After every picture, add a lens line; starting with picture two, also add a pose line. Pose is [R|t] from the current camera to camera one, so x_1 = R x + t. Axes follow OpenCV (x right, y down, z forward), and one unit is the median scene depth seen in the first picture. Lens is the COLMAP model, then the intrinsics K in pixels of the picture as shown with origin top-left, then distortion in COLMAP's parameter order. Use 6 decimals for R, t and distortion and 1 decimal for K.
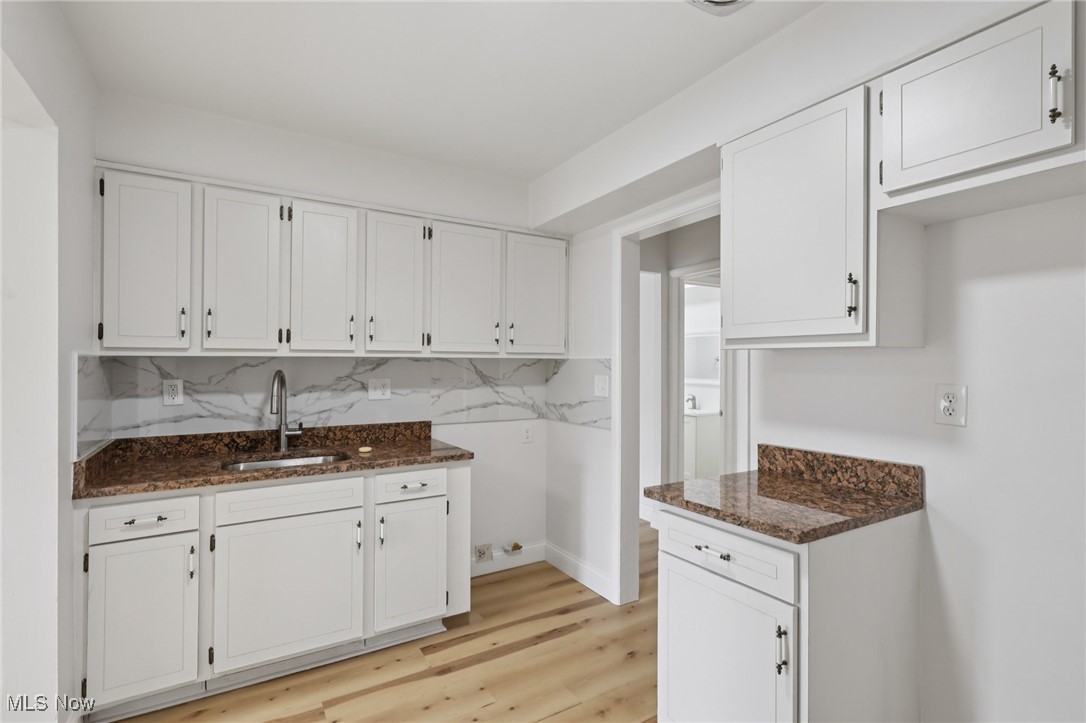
lens RADIAL K [[508.8, 0, 547.2], [0, 508.8, 359.3], [0, 0, 1]] dist [-0.004484, 0.000222]
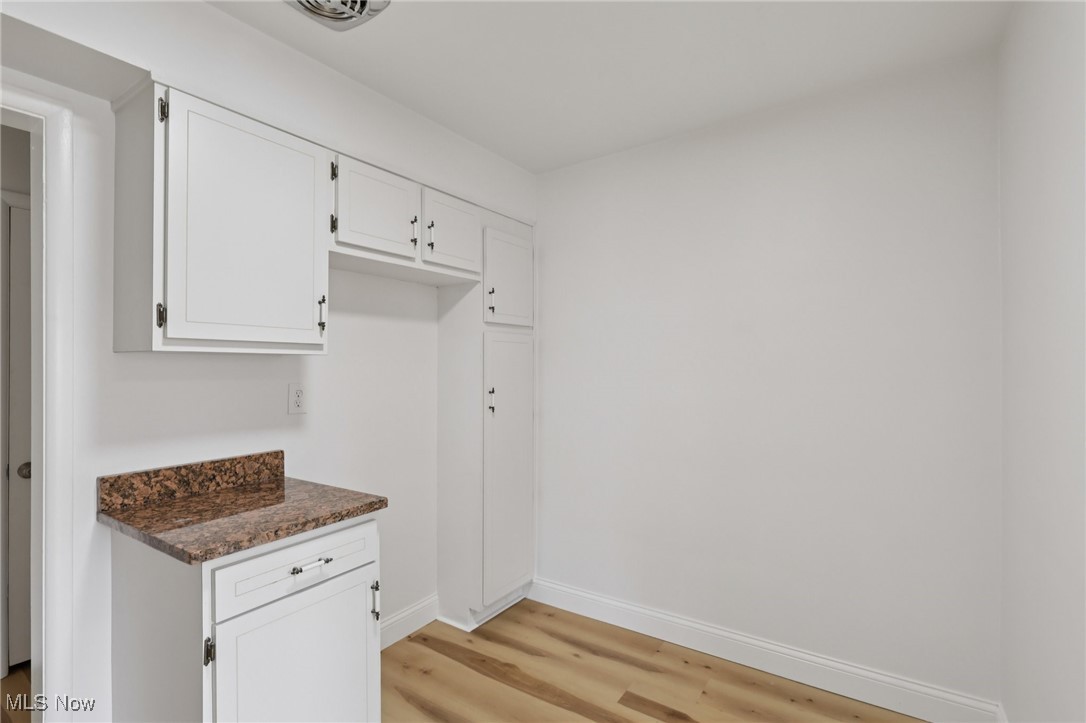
lens RADIAL K [[508.8, 0, 547.2], [0, 508.8, 359.3], [0, 0, 1]] dist [-0.004484, 0.000222]
pose [[-0.415316, 0.008887, 0.909634, -0.436283], [-0.005001, 0.999915, -0.012053, -0.001280], [-0.909663, -0.009555, -0.415236, 0.587281]]
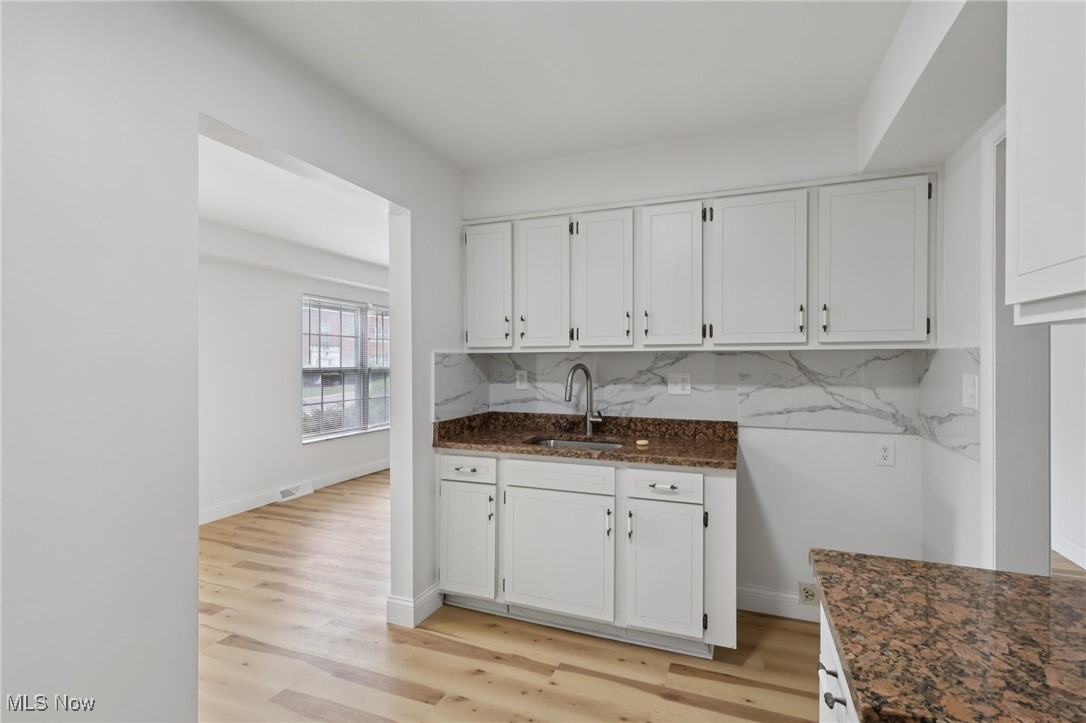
lens RADIAL K [[517.6, 0, 541.8], [0, 517.6, 346.6], [0, 0, 1]] dist [-0.002383, -0.000090]
pose [[0.593183, -0.021320, -0.804786, 0.361063], [0.011805, 0.999772, -0.017785, 0.002358], [0.804981, 0.001049, 0.593299, 0.229330]]
